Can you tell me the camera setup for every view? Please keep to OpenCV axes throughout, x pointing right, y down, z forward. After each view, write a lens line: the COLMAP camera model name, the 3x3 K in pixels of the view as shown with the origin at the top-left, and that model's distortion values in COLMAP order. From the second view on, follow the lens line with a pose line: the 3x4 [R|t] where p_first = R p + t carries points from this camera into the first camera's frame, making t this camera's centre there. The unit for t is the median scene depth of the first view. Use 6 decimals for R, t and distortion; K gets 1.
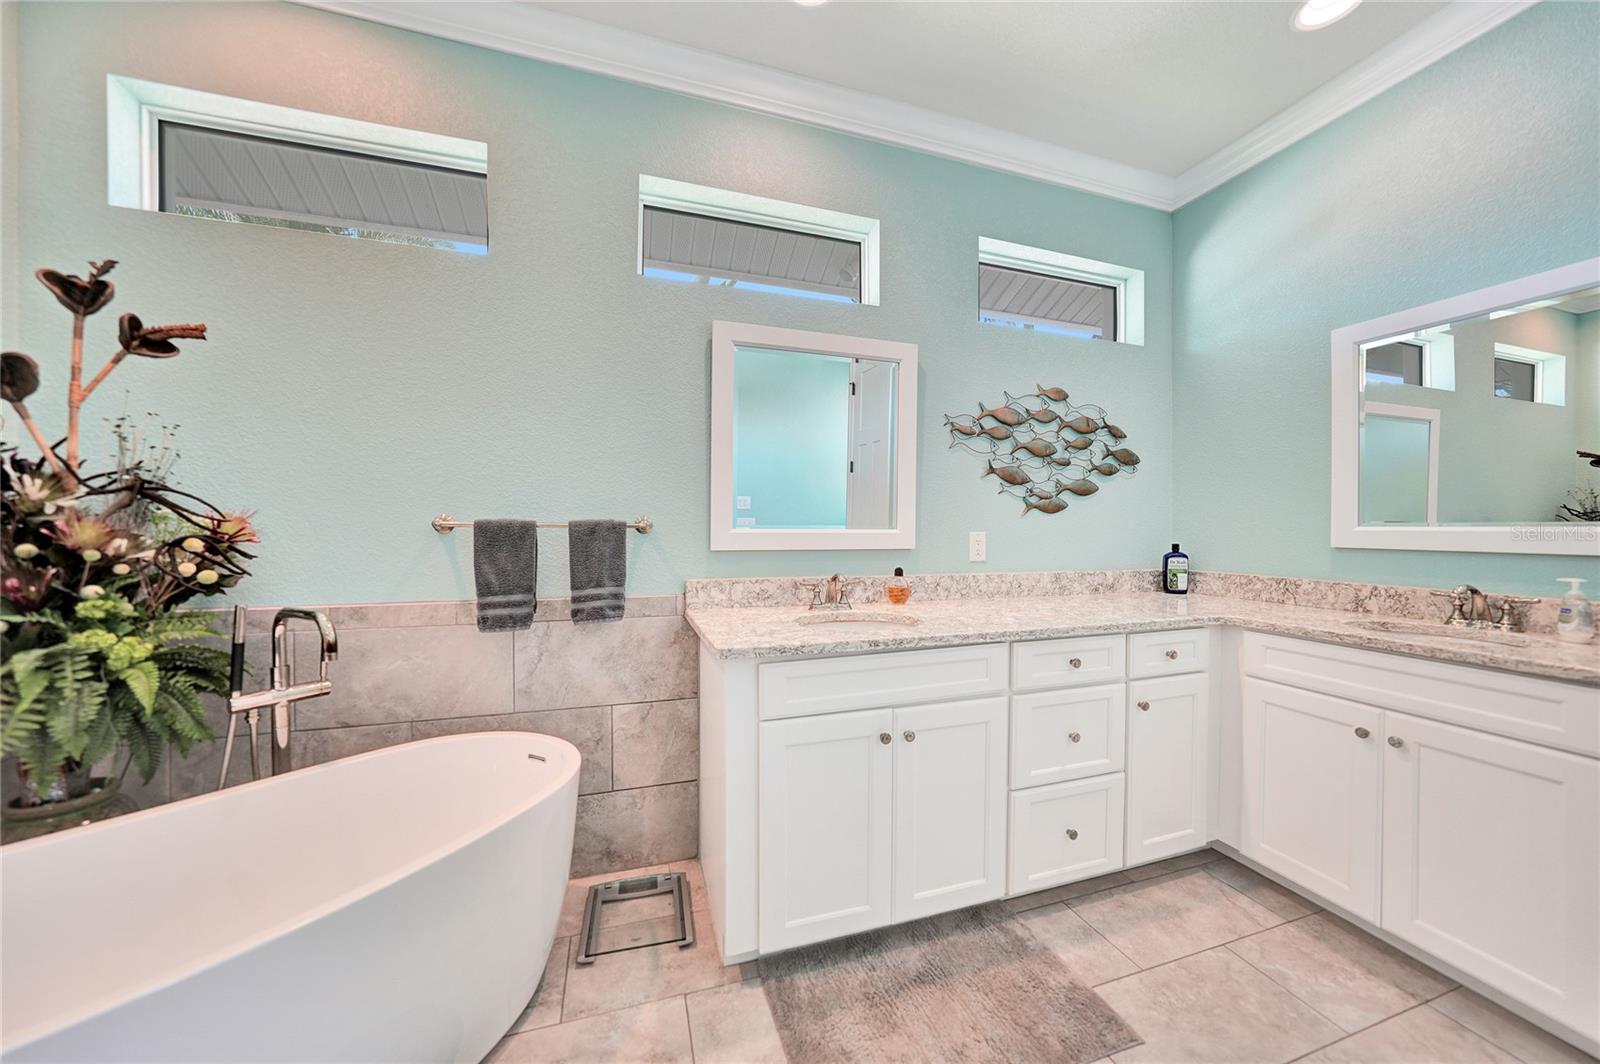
lens RADIAL K [[559.0, 0, 800.9], [0, 559.0, 528.7], [0, 0, 1]] dist [-0.031211, 0.008369]
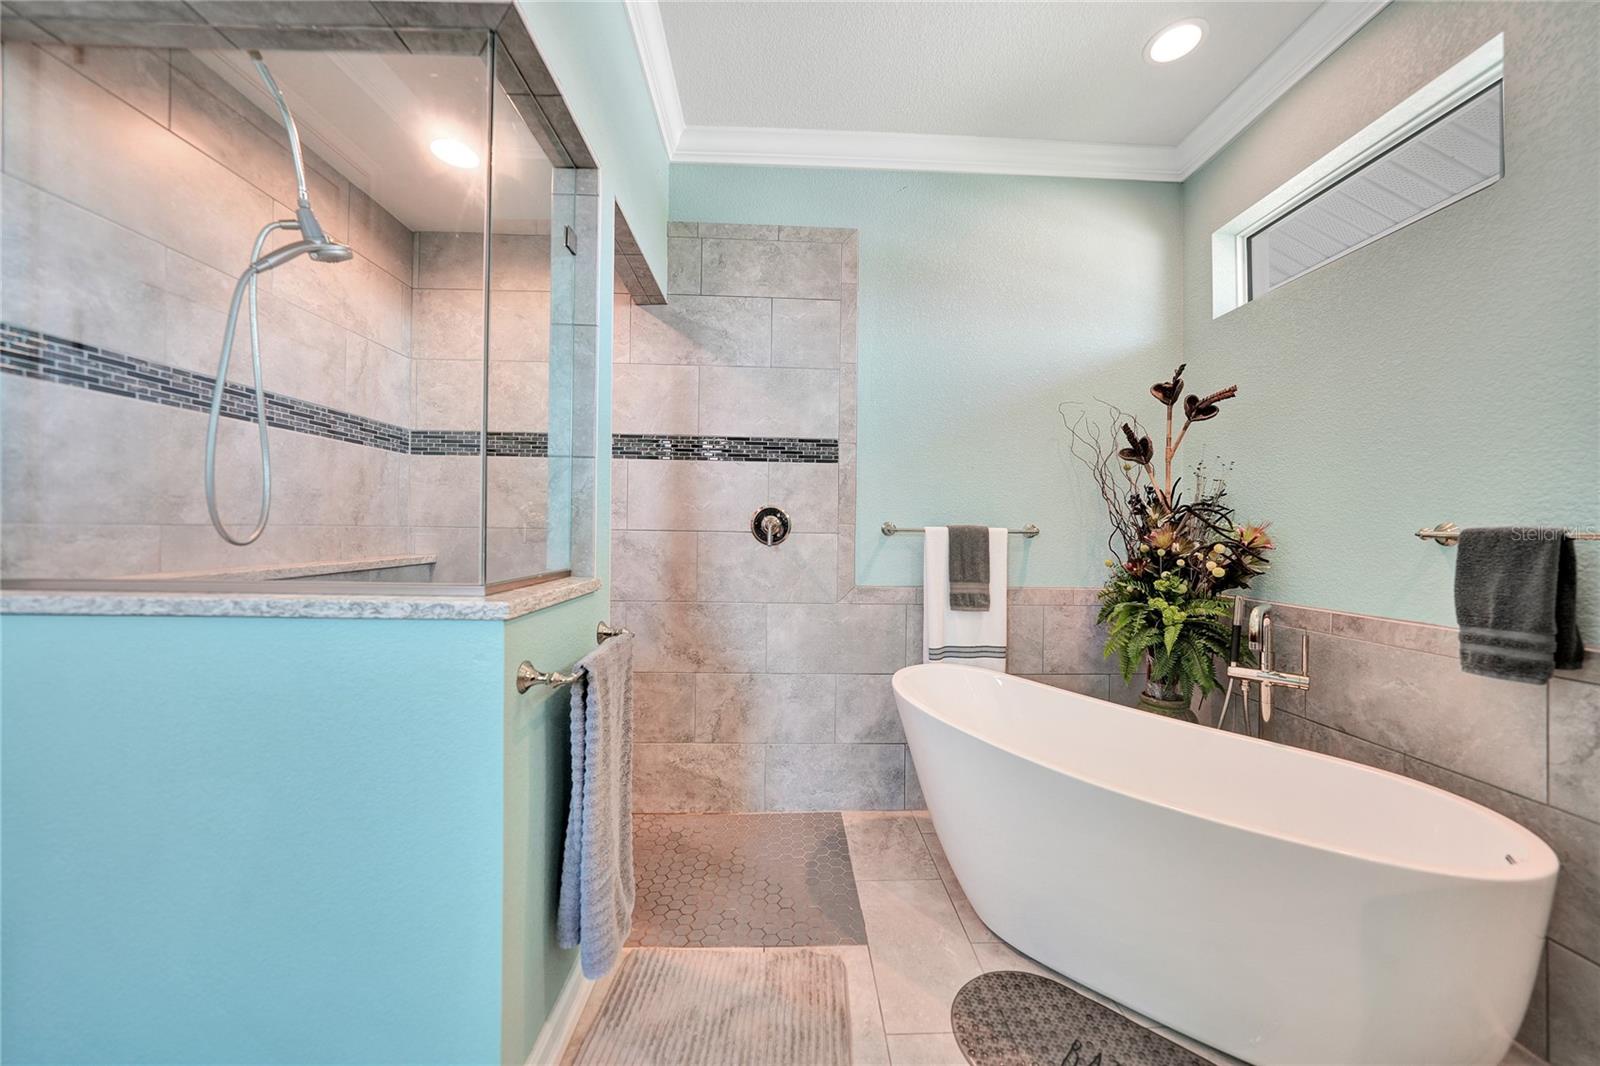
lens RADIAL K [[555.3, 0, 800.9], [0, 555.3, 533.1], [0, 0, 1]] dist [-0.026616, 0.005945]
pose [[-0.264822, -0.001734, -0.964296, 0.501610], [-0.016233, 0.999865, 0.002660, 0.003576], [0.964161, 0.016358, -0.264814, 0.339634]]
